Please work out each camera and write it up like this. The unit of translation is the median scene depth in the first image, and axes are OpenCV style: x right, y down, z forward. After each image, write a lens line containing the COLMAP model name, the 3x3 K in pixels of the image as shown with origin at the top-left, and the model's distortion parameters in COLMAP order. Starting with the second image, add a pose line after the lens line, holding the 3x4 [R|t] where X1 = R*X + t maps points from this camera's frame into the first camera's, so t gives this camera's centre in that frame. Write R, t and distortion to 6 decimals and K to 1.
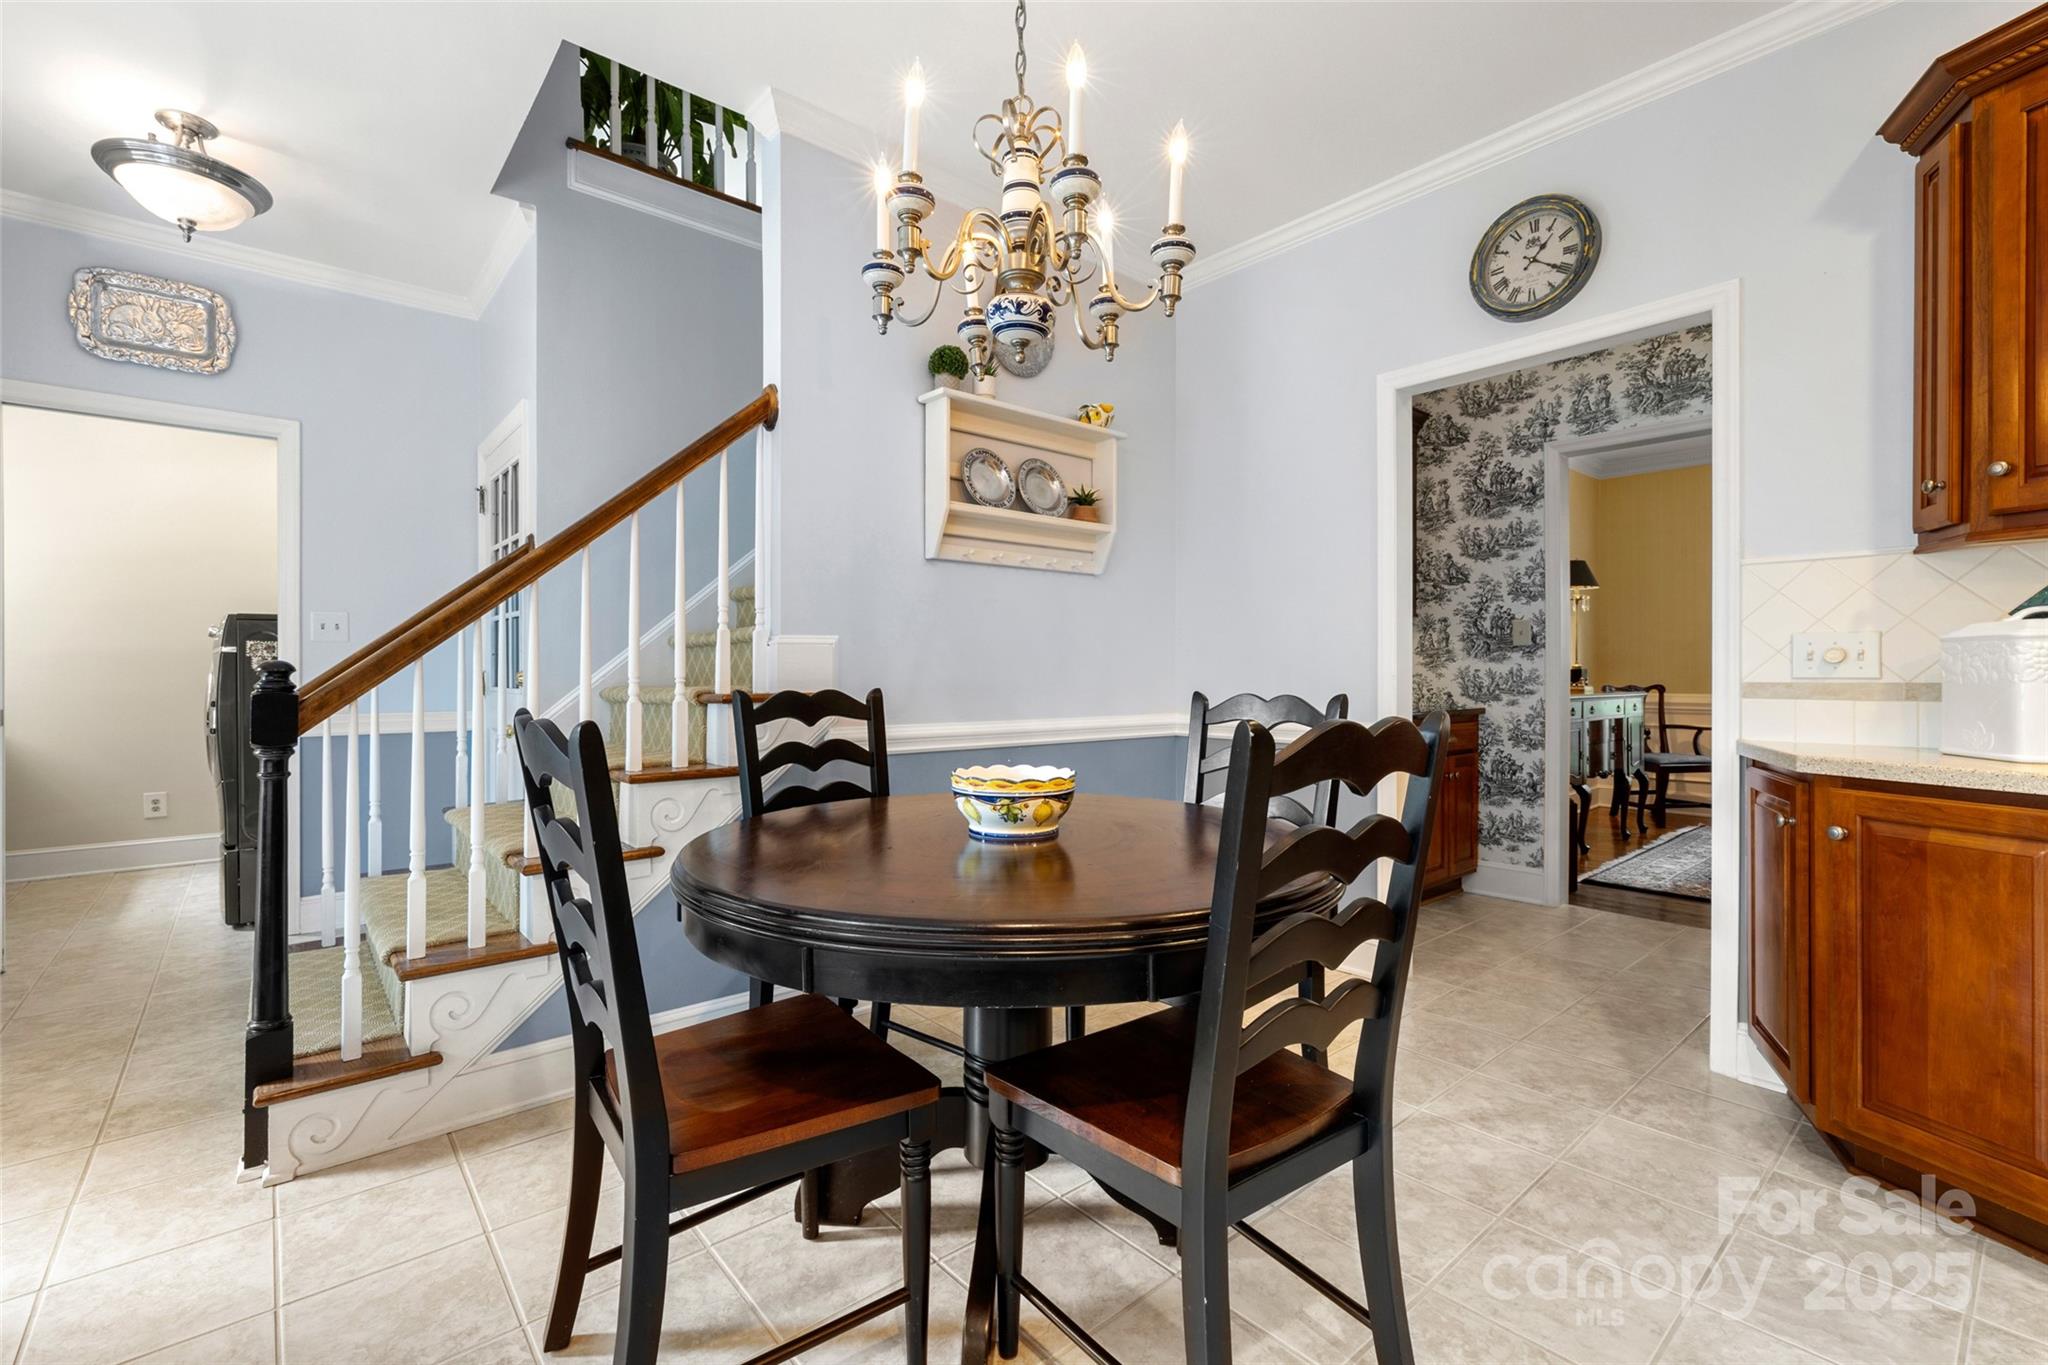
lens RADIAL K [[890.2, 0, 1011.4], [0, 890.2, 672.1], [0, 0, 1]] dist [0.004793, -0.000013]
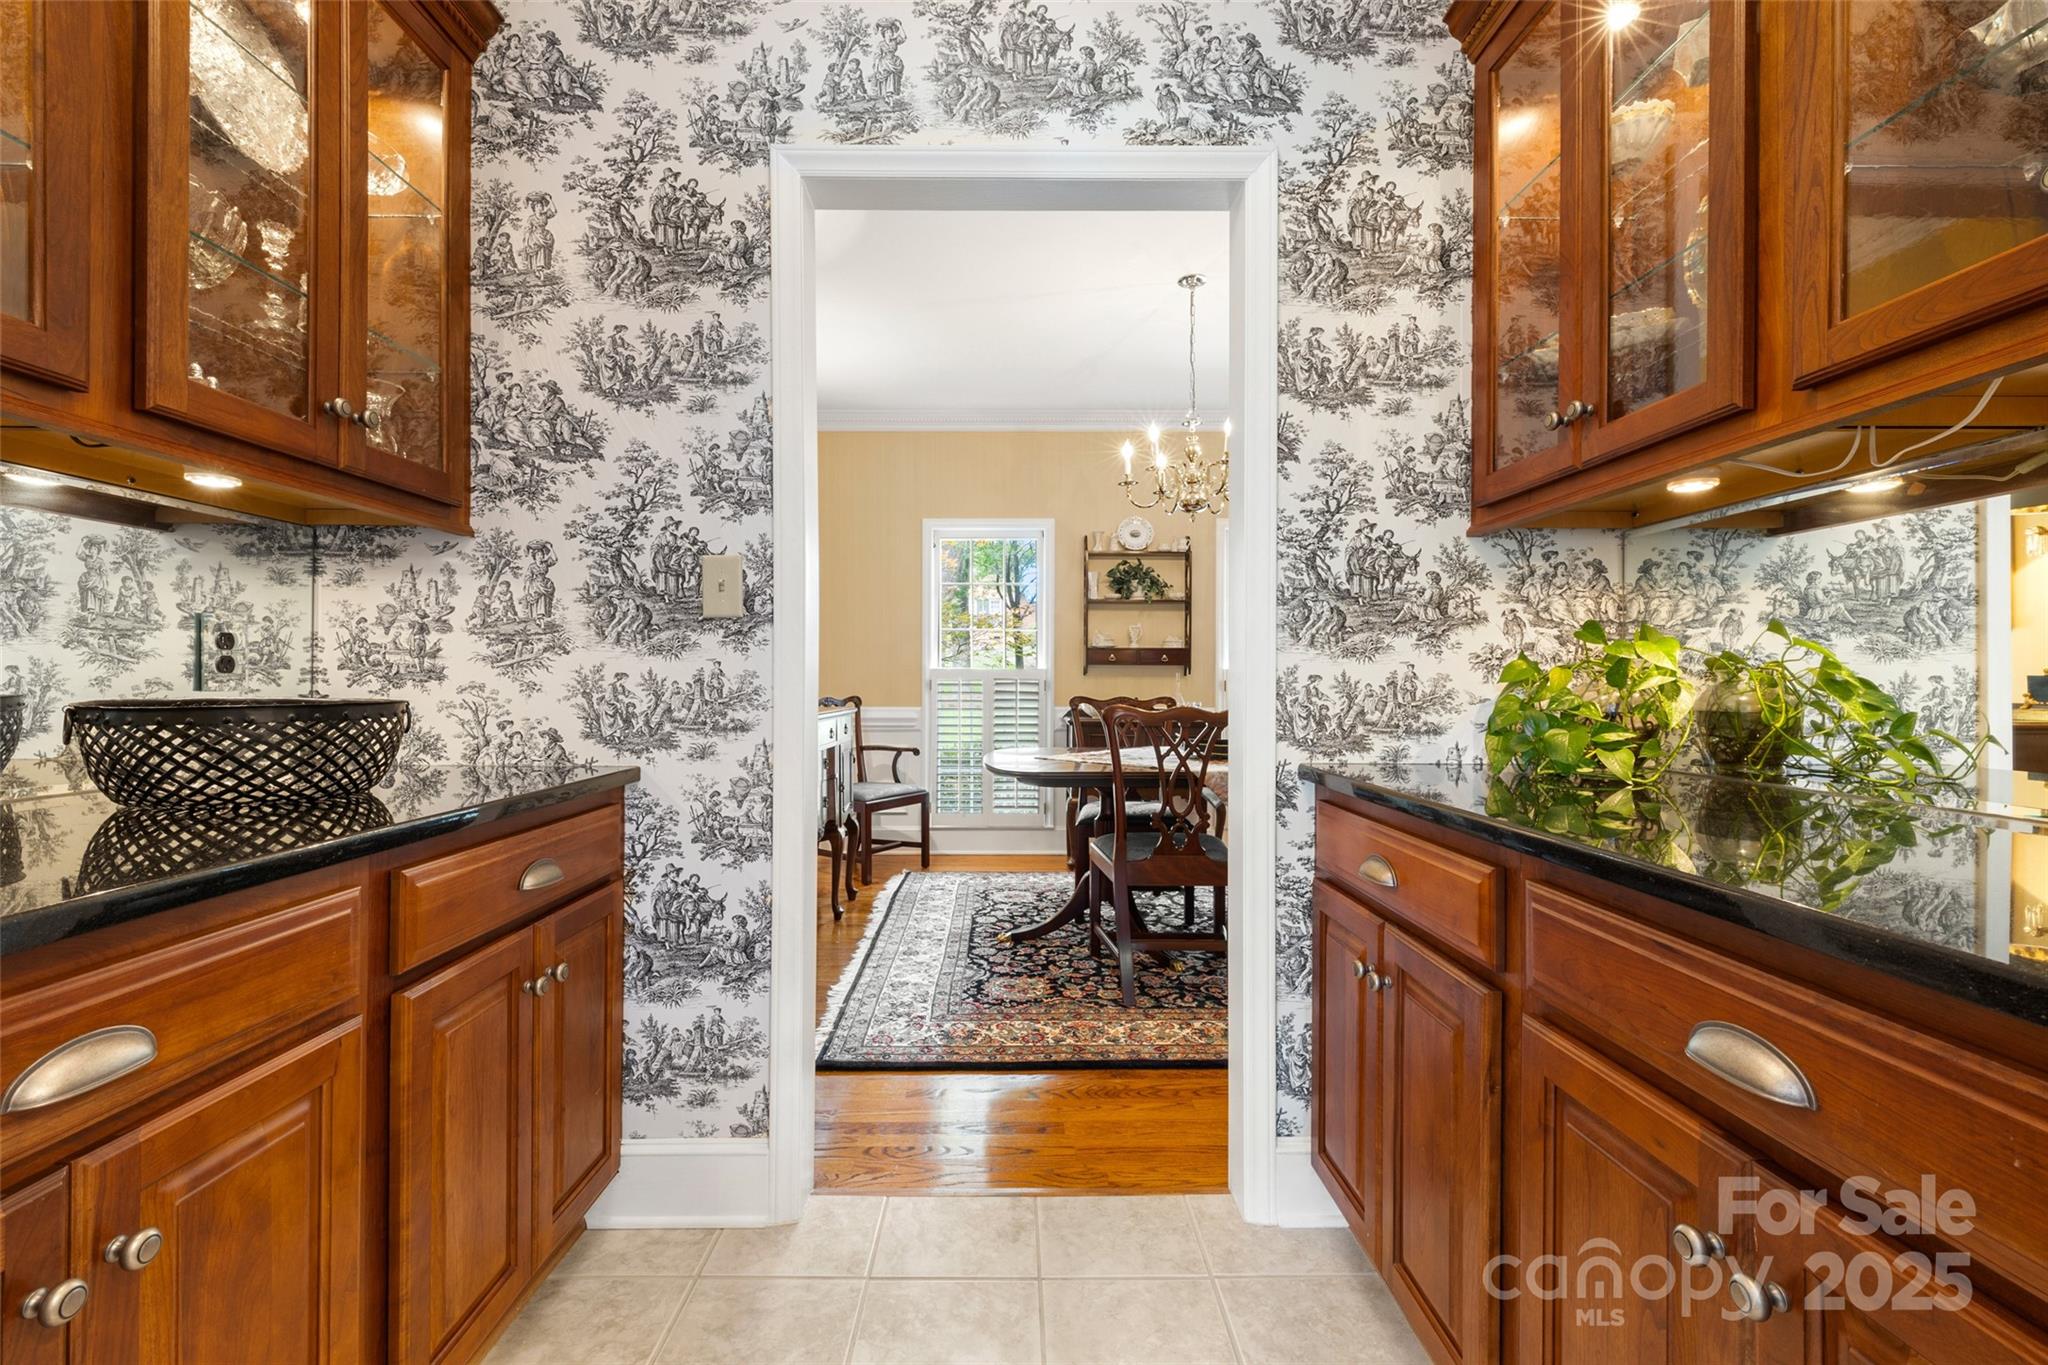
lens RADIAL K [[890.2, 0, 1019.4], [0, 890.2, 680.6], [0, 0, 1]] dist [0.004793, -0.000013]
pose [[0.637549, 0.000910, 0.770409, 0.331000], [-0.000475, 1.000000, -0.000788, 0.000742], [-0.770410, 0.000137, 0.637549, 0.611685]]
